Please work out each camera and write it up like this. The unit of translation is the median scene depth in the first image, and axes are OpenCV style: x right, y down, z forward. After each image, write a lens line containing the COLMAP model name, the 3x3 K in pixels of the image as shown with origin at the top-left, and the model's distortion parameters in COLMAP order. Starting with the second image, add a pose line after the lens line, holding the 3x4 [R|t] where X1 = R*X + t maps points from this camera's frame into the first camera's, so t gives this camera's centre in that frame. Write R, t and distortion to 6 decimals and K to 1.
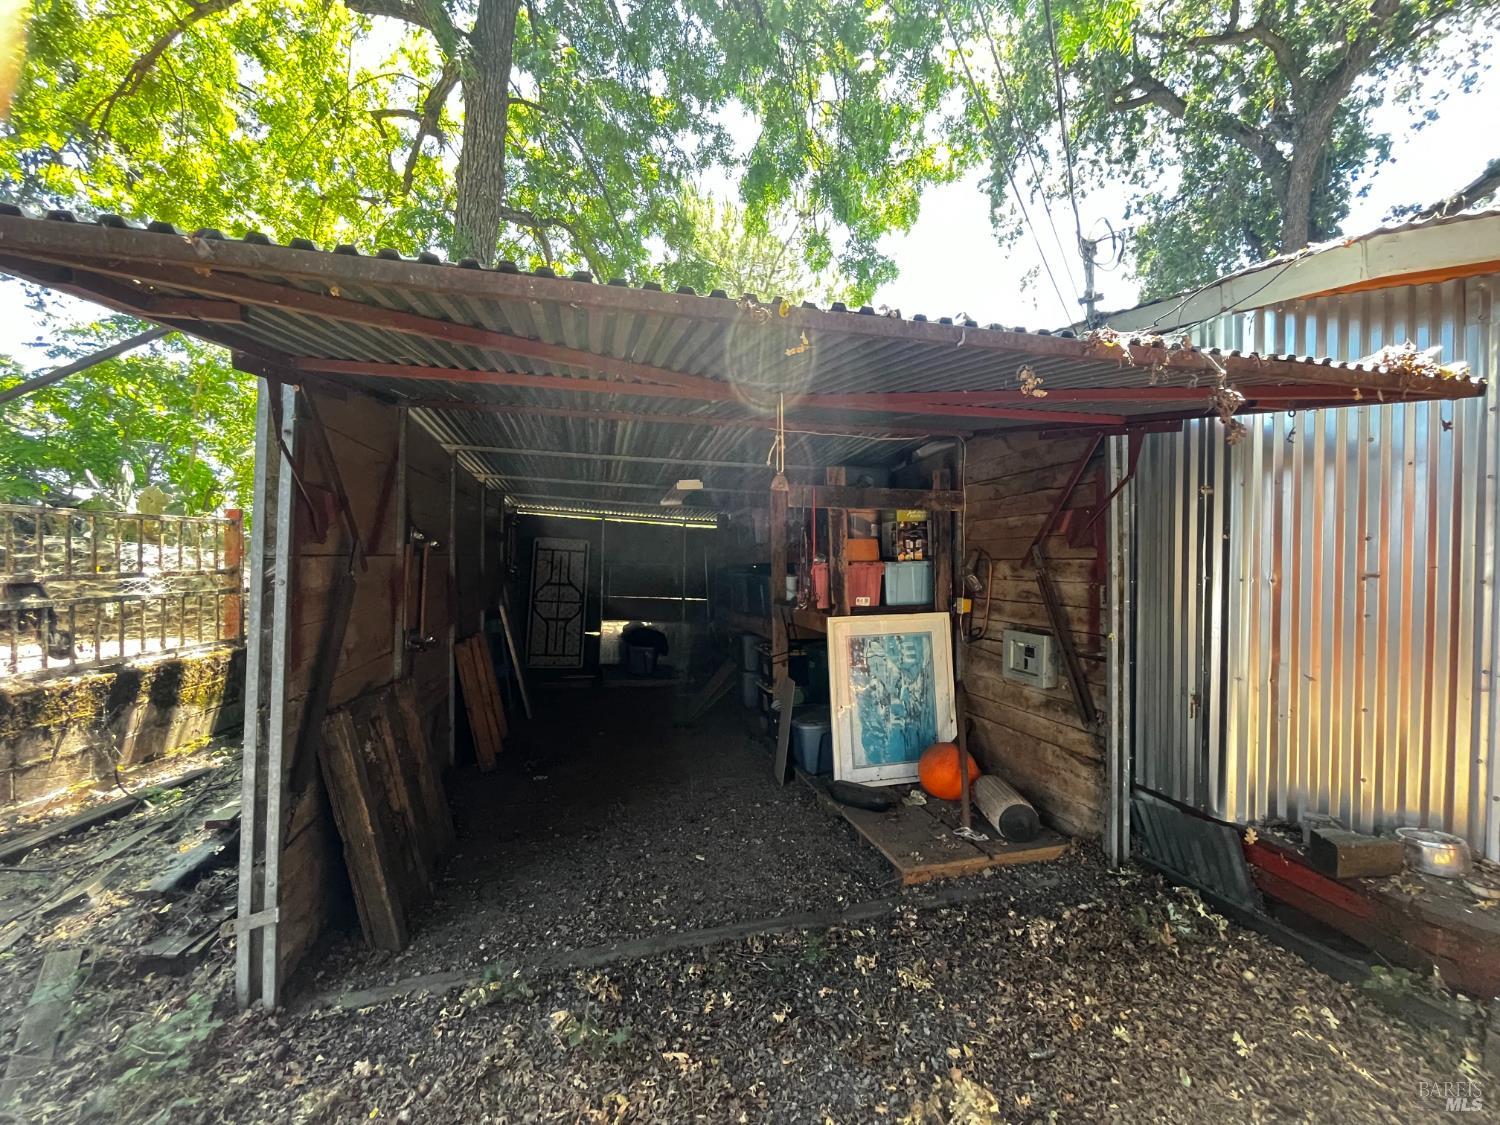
lens RADIAL K [[595.8, 0, 750.0], [0, 595.8, 562.5], [0, 0, 1]] dist [-0.002314, -0.000093]
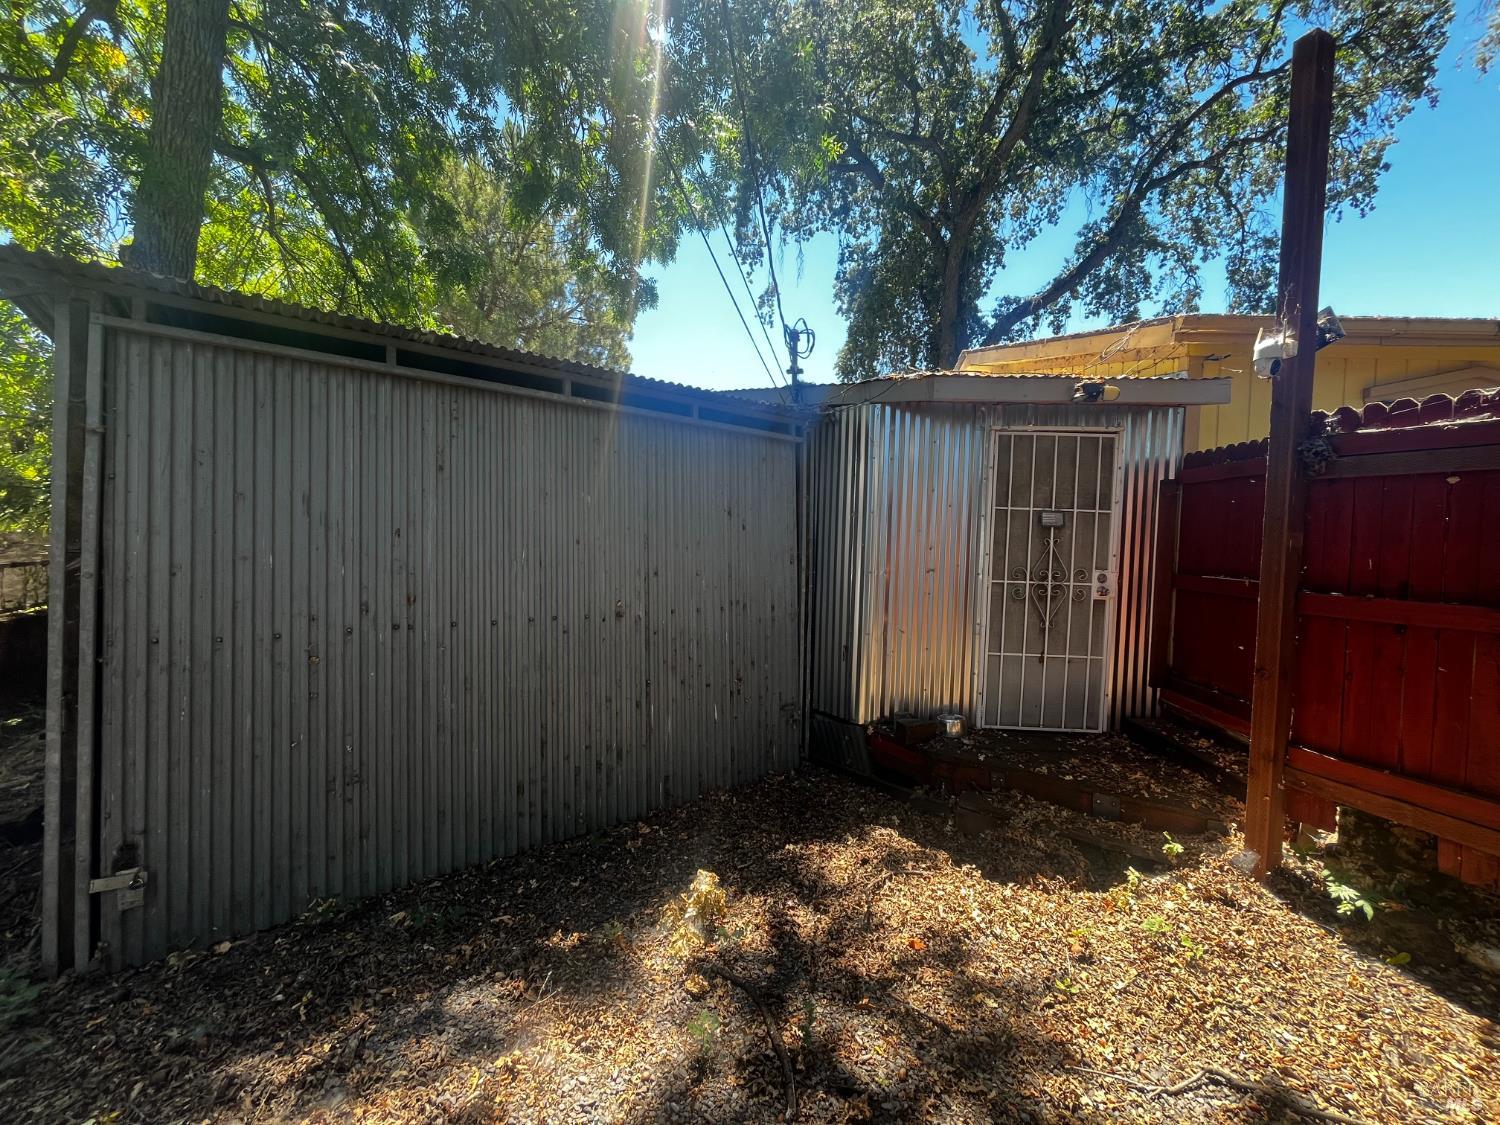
lens RADIAL K [[595.8, 0, 750.0], [0, 595.8, 562.5], [0, 0, 1]] dist [-0.002314, -0.000093]
pose [[0.914730, 0.008100, 0.403986, -0.041003], [-0.019930, 0.999487, 0.025086, -0.010827], [-0.403575, -0.030999, 0.914421, -0.119598]]
